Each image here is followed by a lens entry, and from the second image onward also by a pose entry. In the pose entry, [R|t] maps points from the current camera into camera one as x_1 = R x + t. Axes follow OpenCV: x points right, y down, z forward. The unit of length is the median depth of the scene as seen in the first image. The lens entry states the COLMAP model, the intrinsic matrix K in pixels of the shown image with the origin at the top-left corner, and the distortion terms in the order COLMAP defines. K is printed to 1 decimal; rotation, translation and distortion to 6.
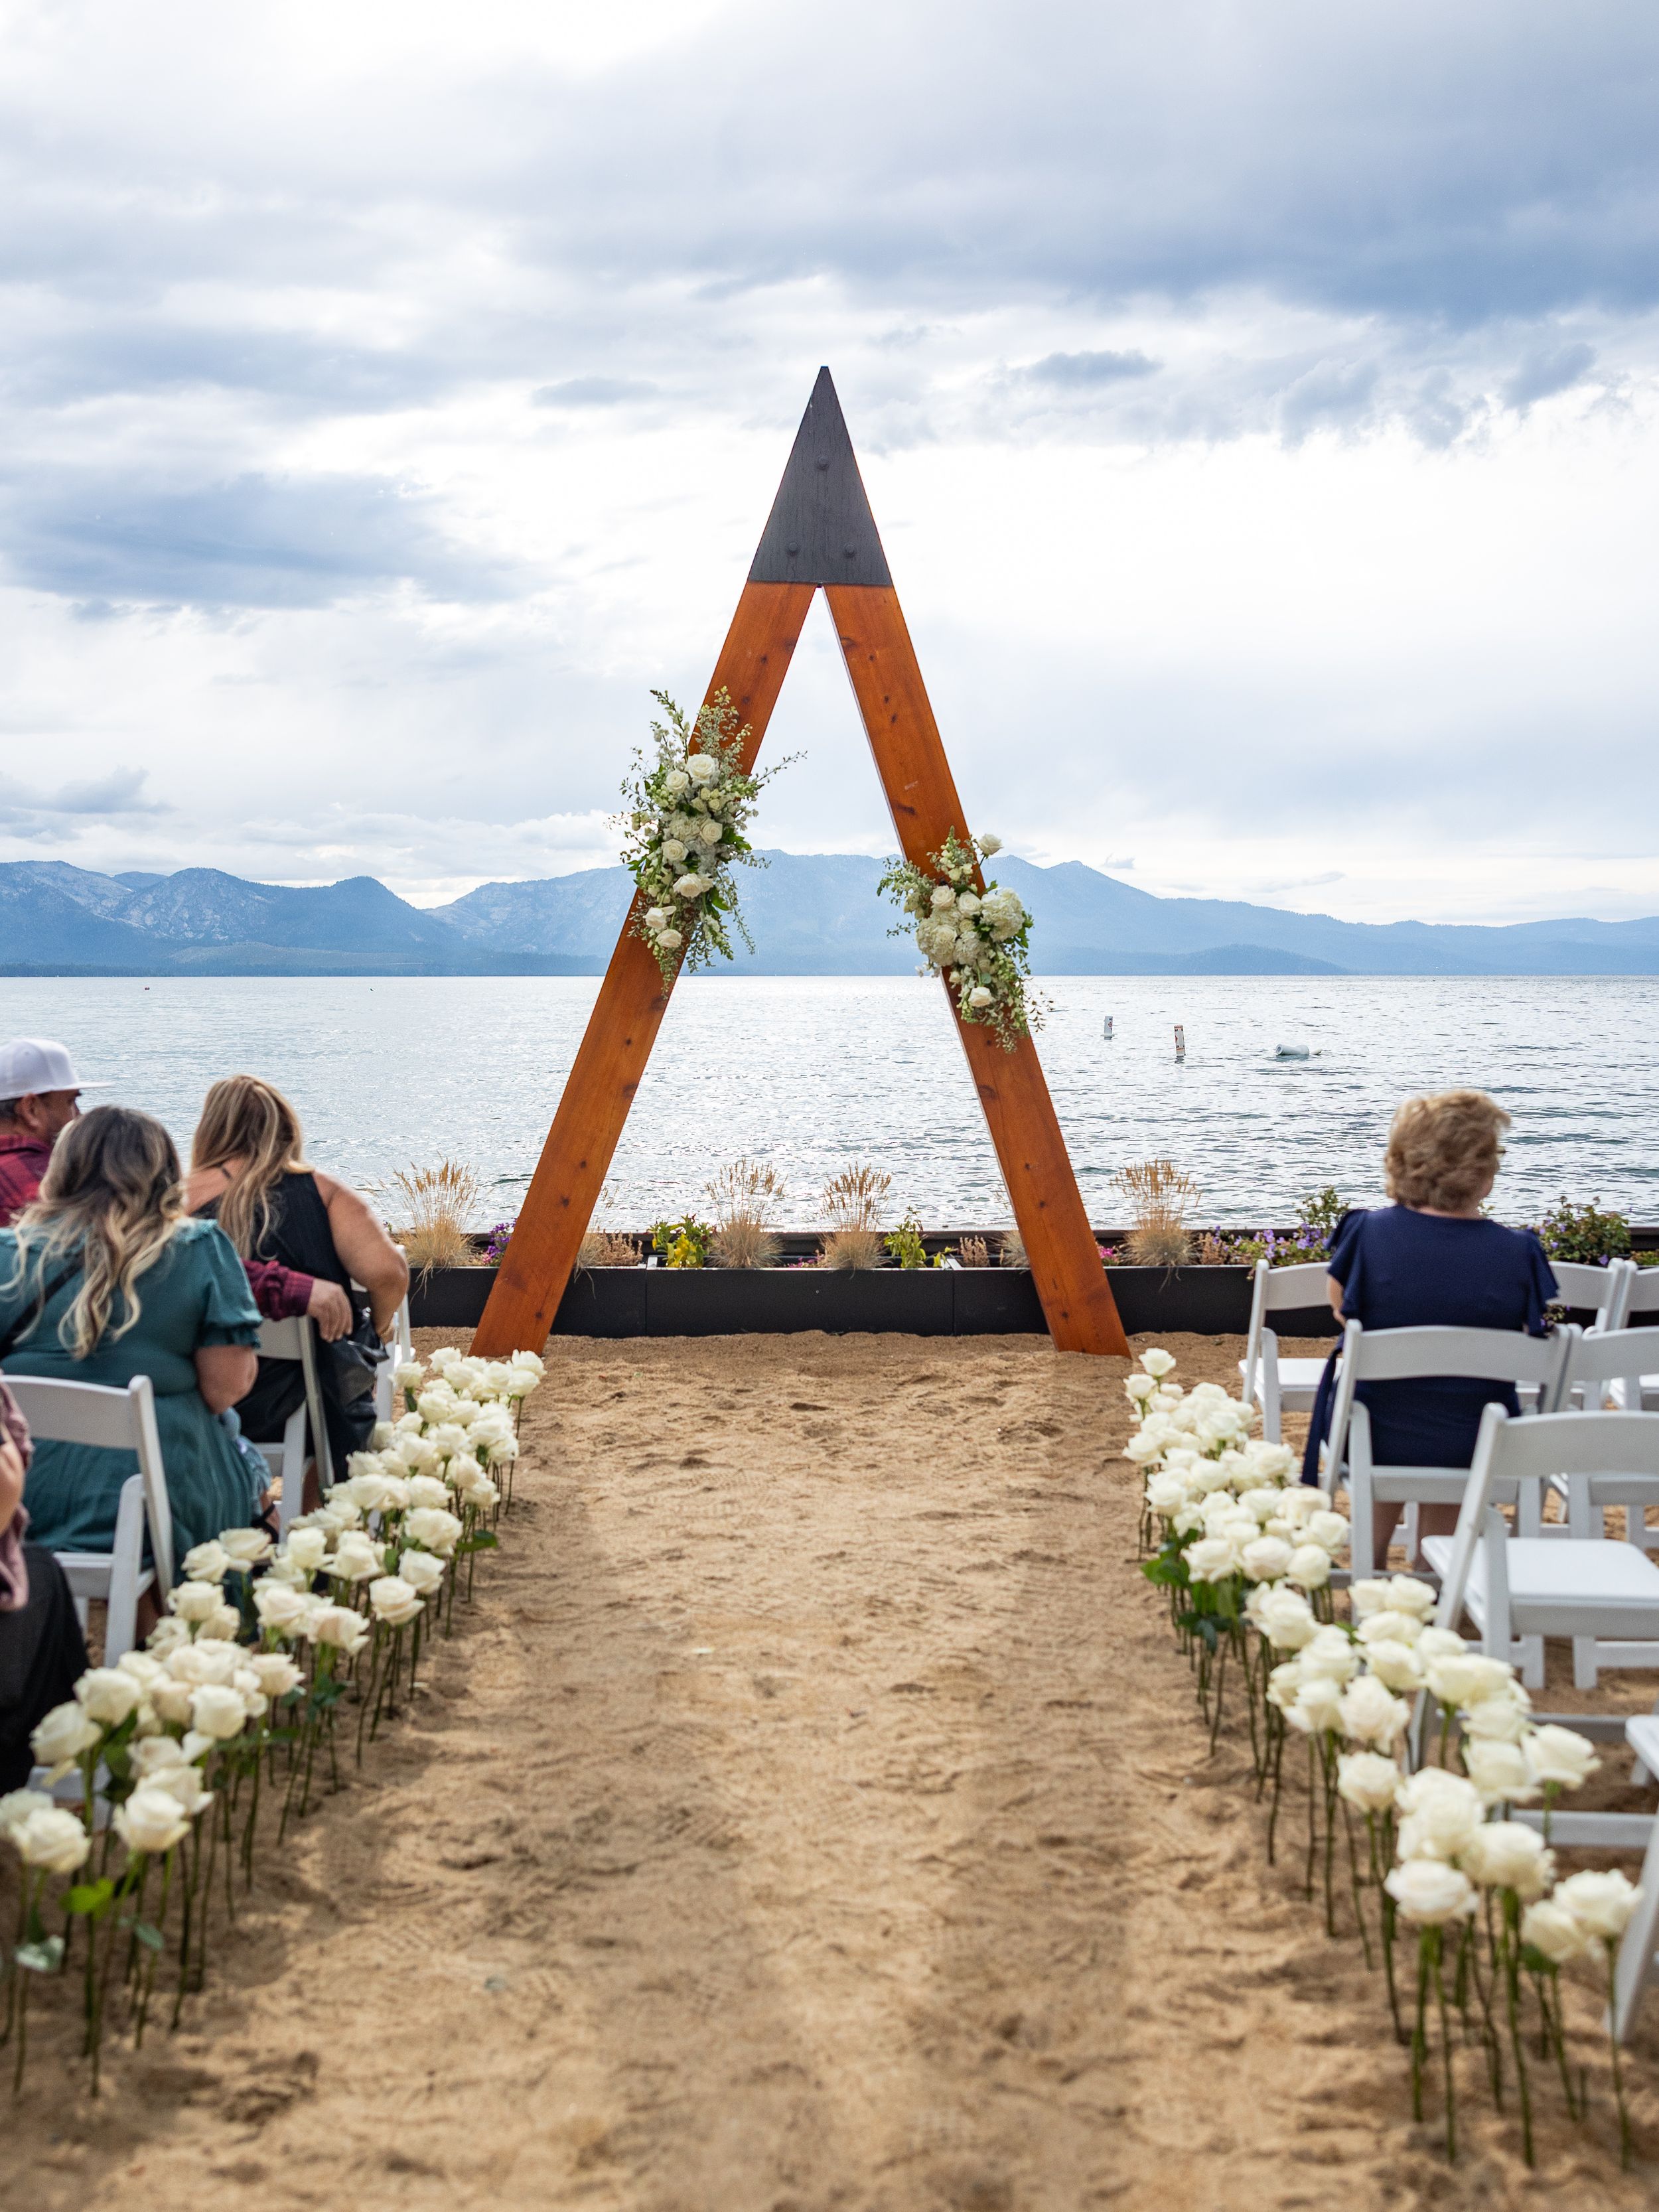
lens RADIAL K [[1909.8, 0, 775.9], [0, 1909.8, 1114.2], [0, 0, 1]] dist [0.005736, -0.006363]
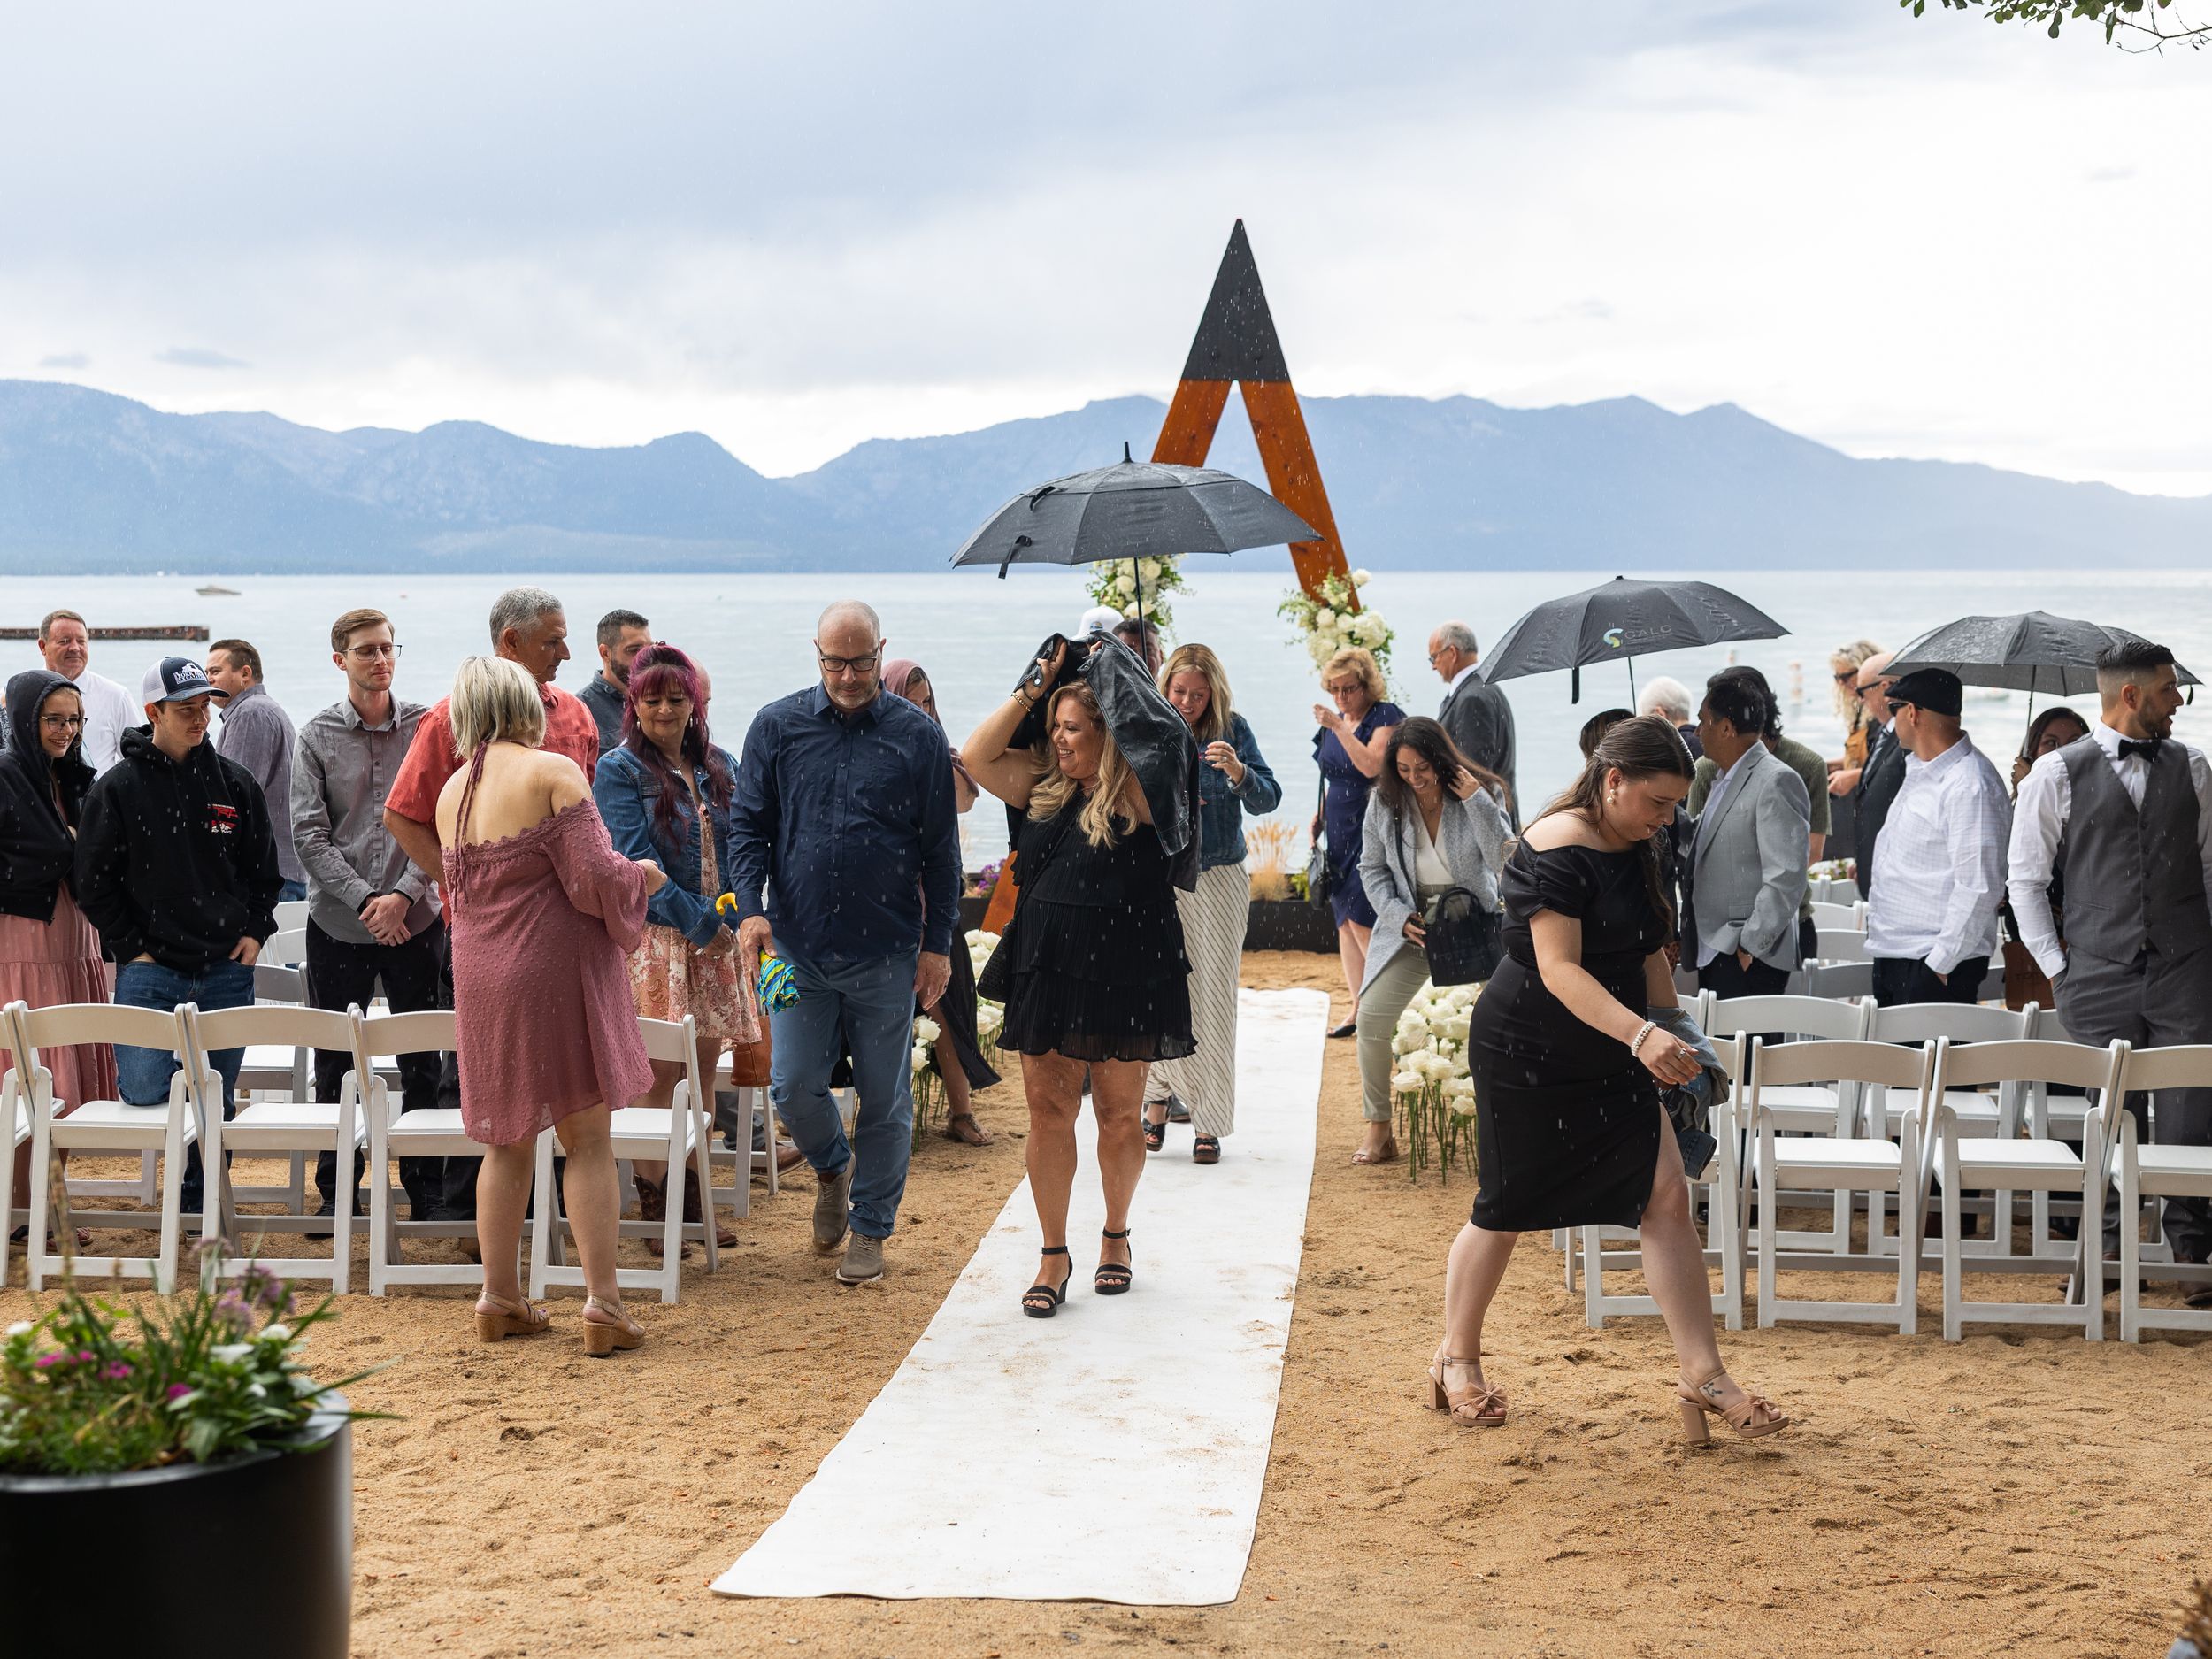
lens RADIAL K [[2698.0, 0, 1106.0], [0, 2698.0, 829.5], [0, 0, 1]] dist [-0.006196, -0.028200]
pose [[0.998109, 0.004189, -0.061333, 0.049937], [-0.002908, 0.999776, 0.020949, -0.004406], [0.061407, -0.020731, 0.997898, -0.893055]]
